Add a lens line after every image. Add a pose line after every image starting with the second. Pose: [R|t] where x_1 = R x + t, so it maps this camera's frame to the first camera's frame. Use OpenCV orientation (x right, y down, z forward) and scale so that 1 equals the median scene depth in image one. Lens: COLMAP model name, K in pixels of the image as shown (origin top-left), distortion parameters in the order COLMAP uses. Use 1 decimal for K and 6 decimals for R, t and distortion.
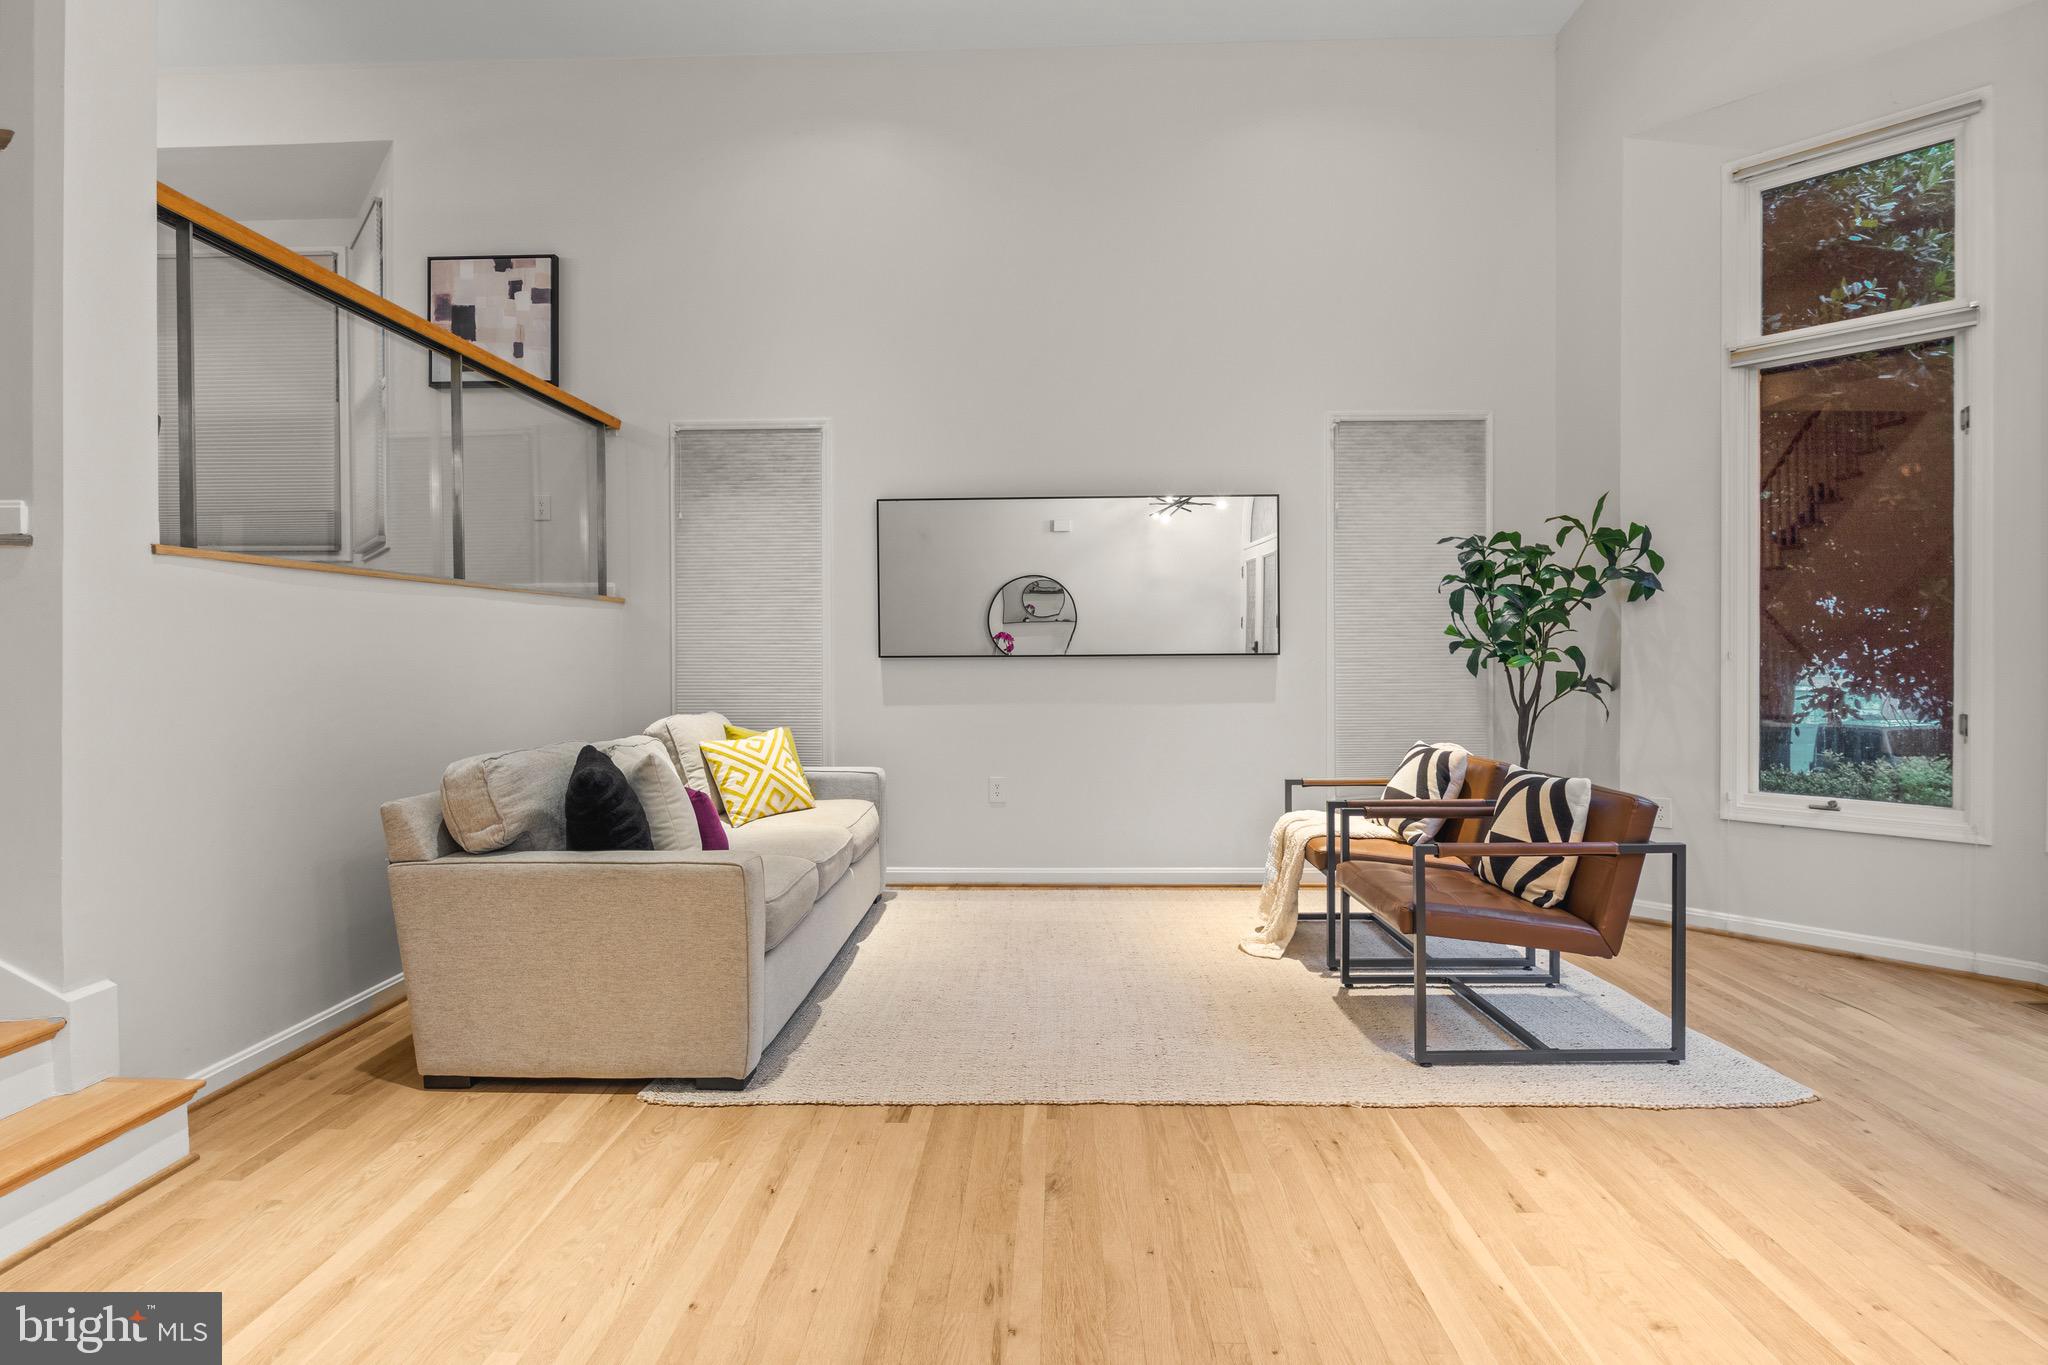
lens RADIAL K [[1022.4, 0, 1021.4], [0, 1022.4, 653.6], [0, 0, 1]] dist [-0.005496, -0.000989]
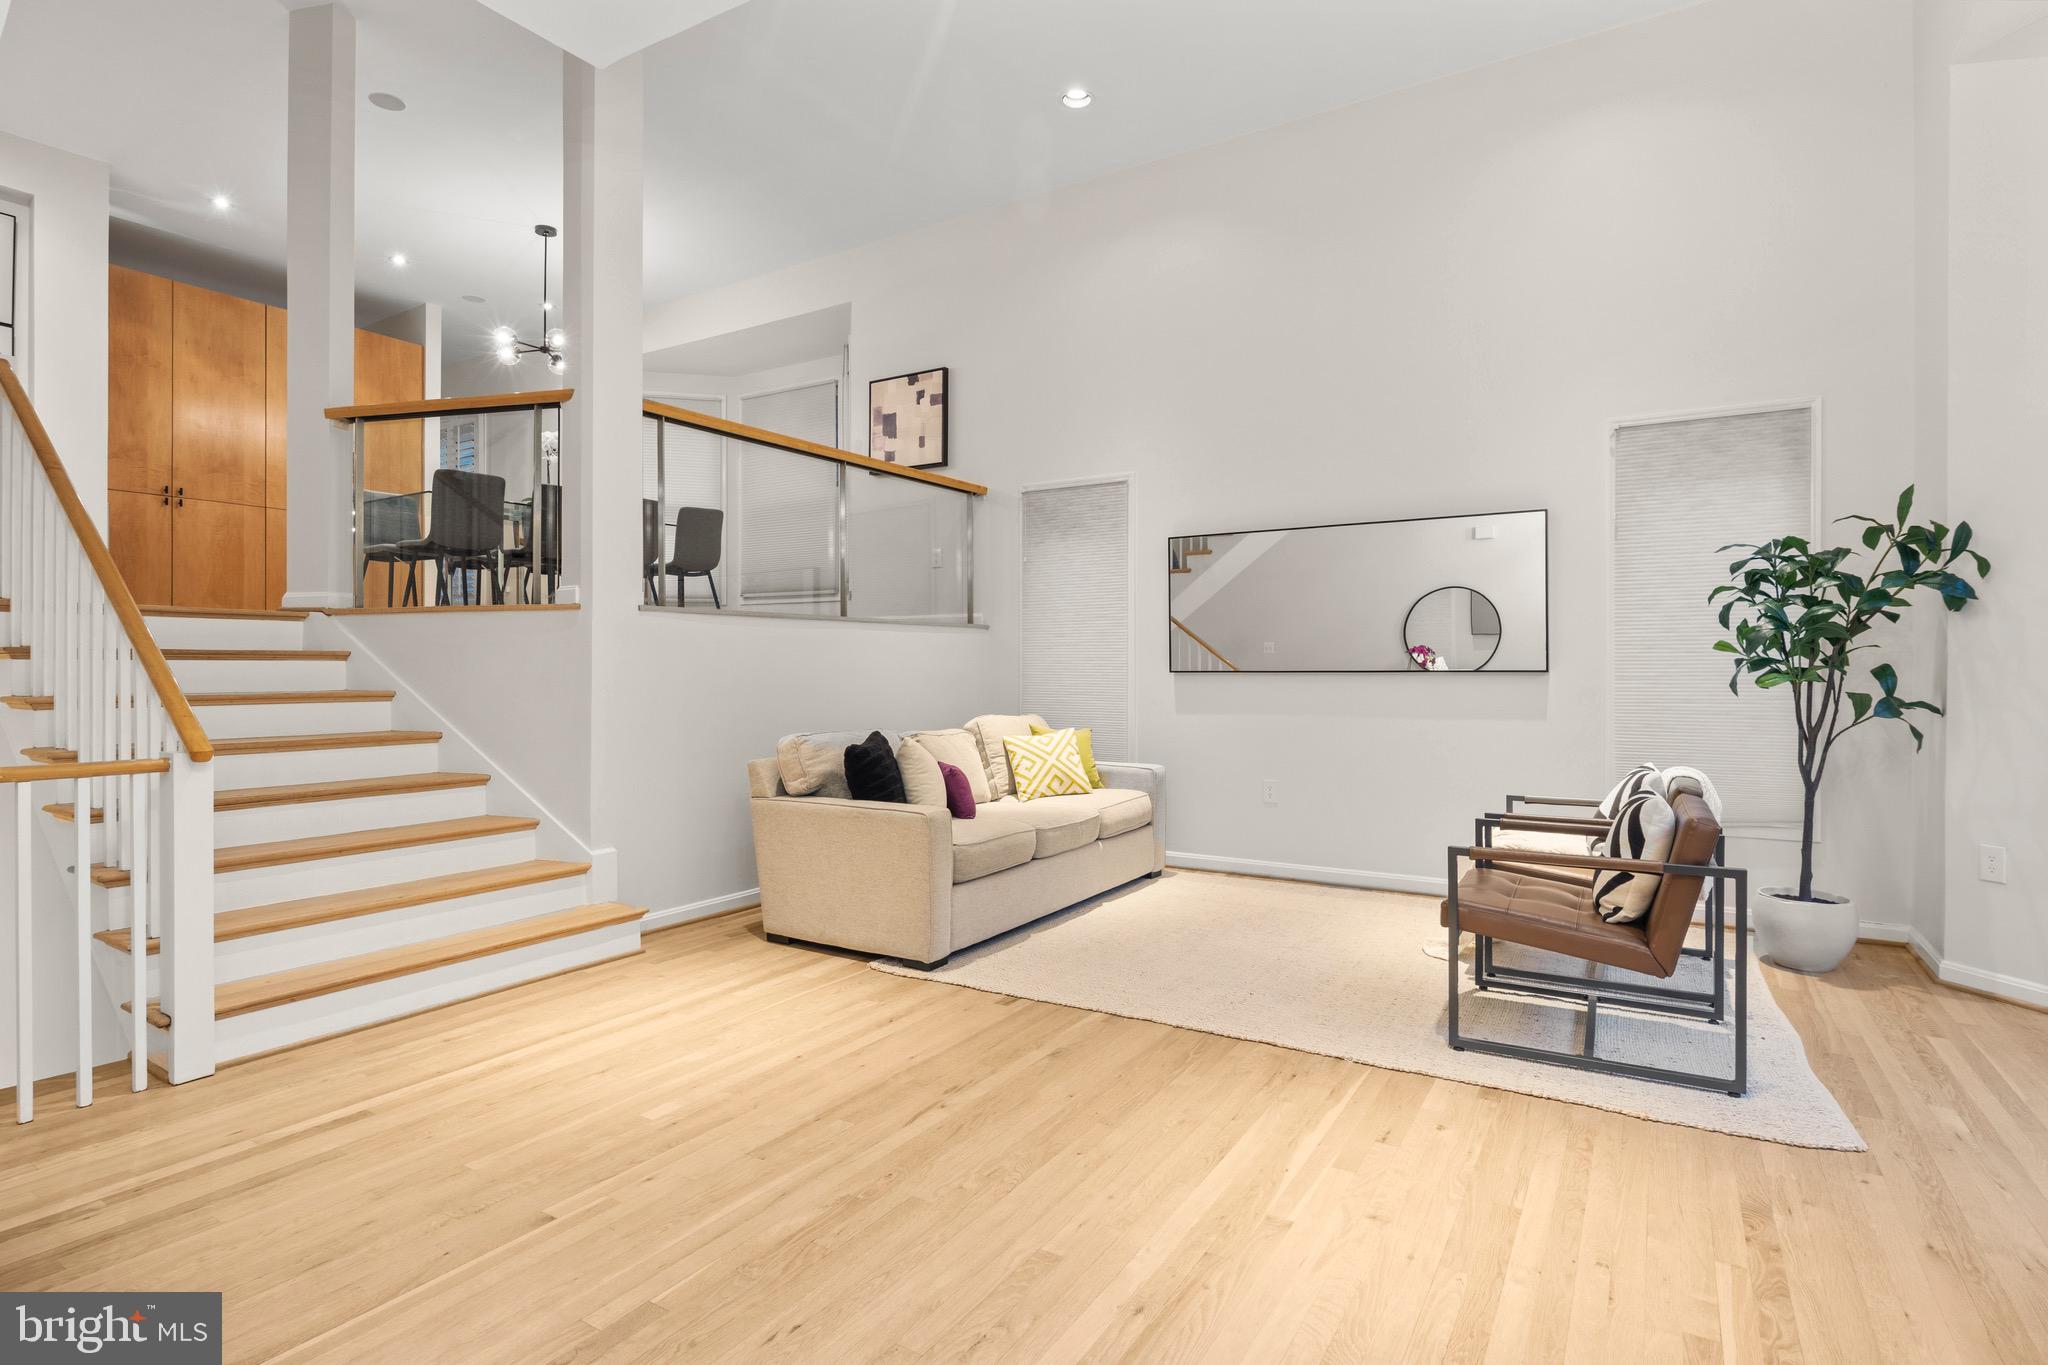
lens RADIAL K [[1017.1, 0, 1023.6], [0, 1017.1, 665.8], [0, 0, 1]] dist [-0.007614, 0.000182]
pose [[0.867349, 0.002998, -0.497692, 0.406788], [-0.003970, 0.999992, -0.000895, -0.002577], [0.497685, 0.002752, 0.867353, -0.132138]]
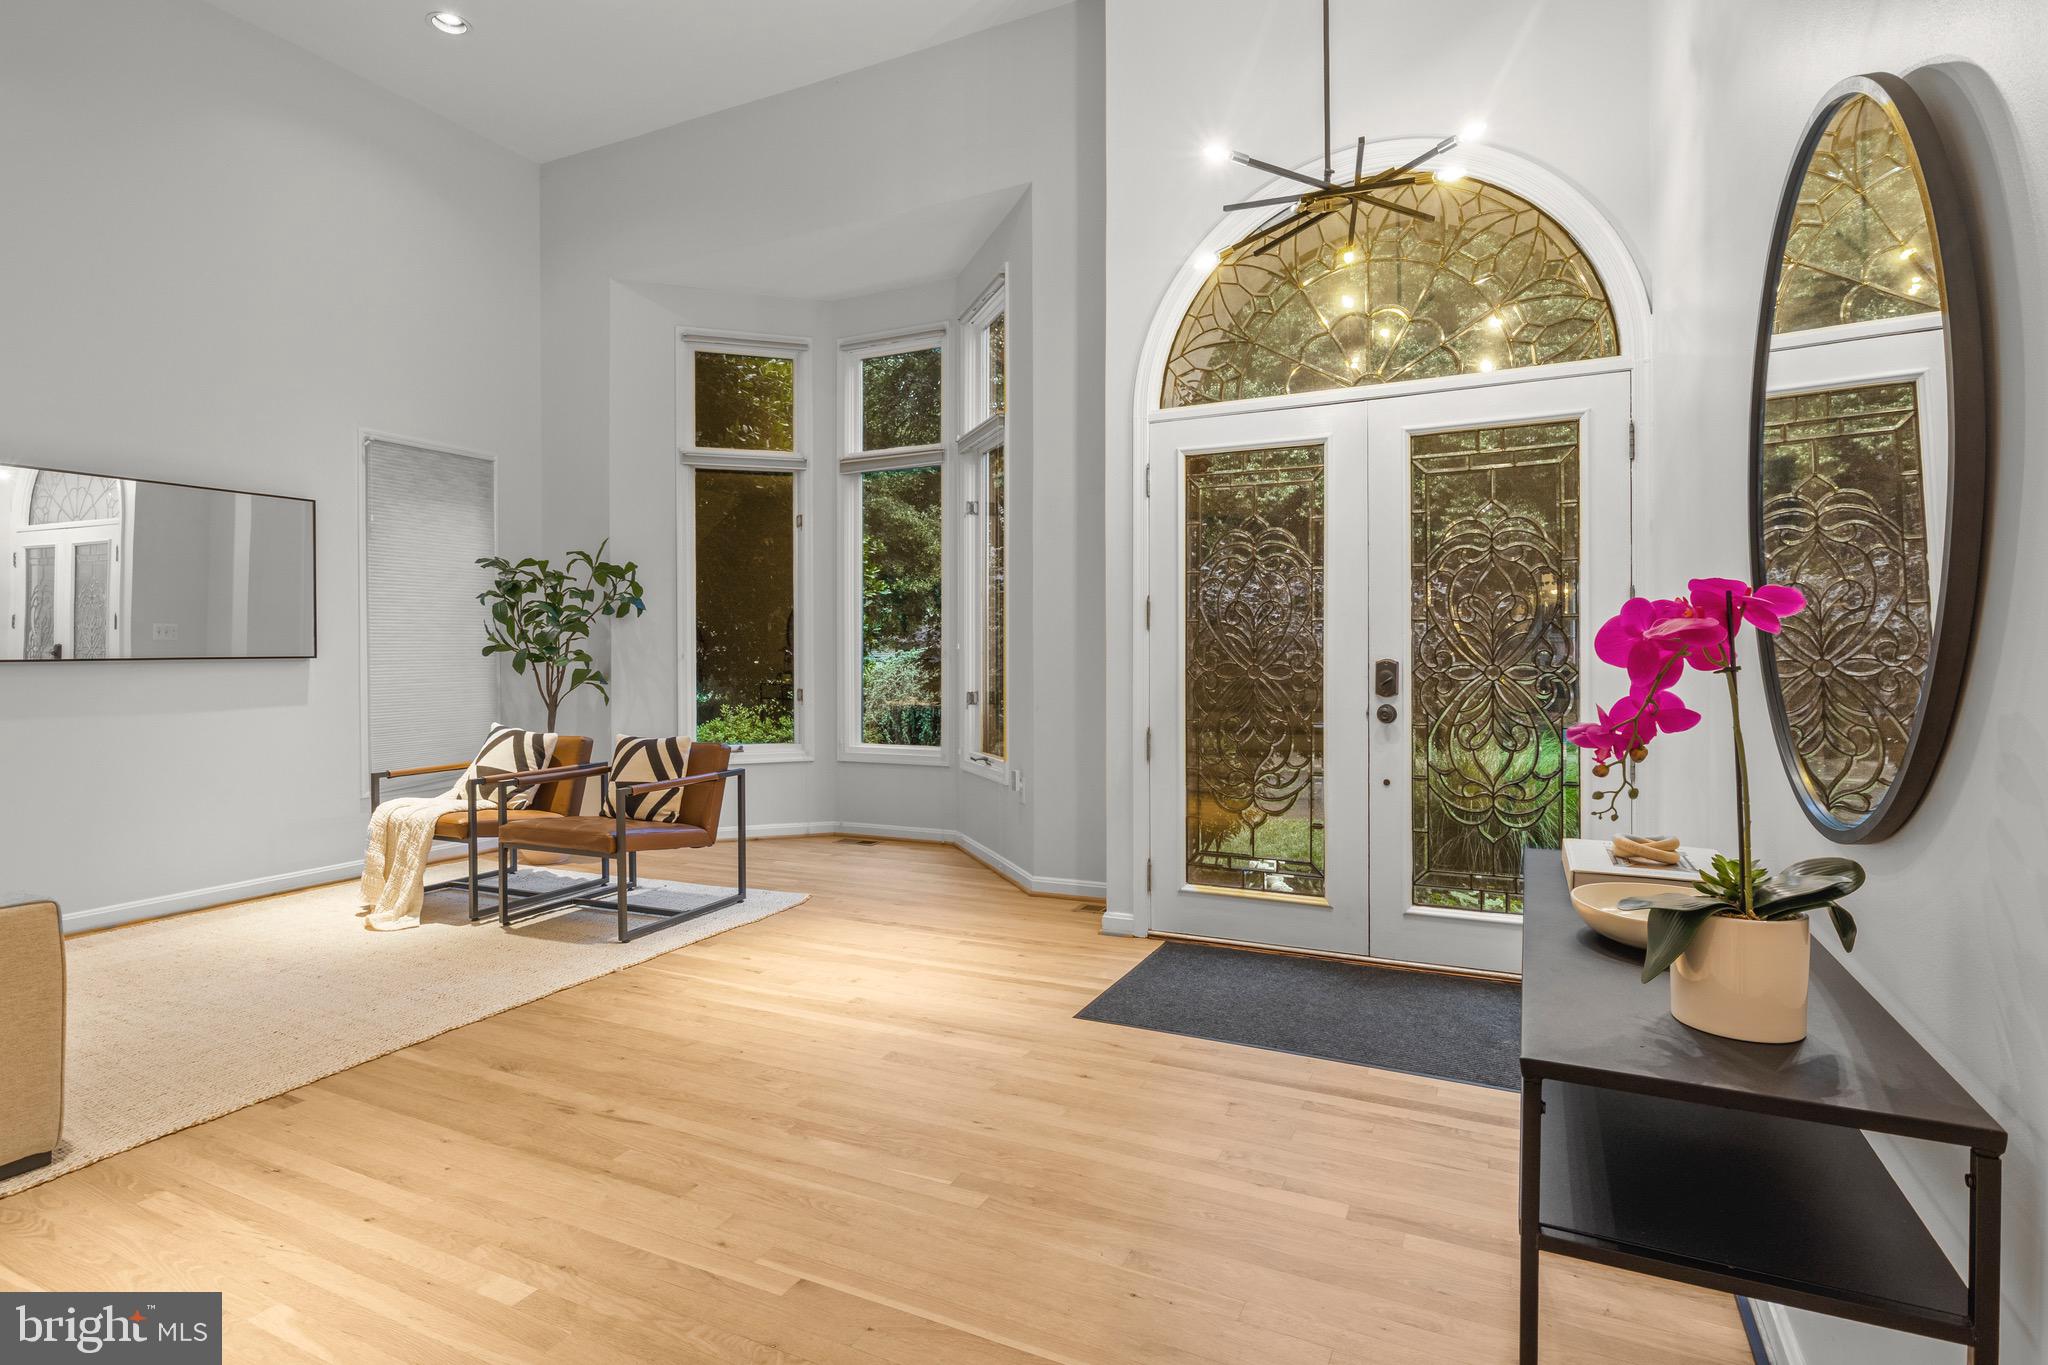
lens RADIAL K [[1022.4, 0, 1021.4], [0, 1022.4, 653.6], [0, 0, 1]] dist [-0.005496, -0.000989]
pose [[0.407478, -0.001159, 0.913214, -0.524429], [0.006164, 0.999980, -0.001481, 0.003385], [-0.913194, 0.006233, 0.407477, -0.071122]]
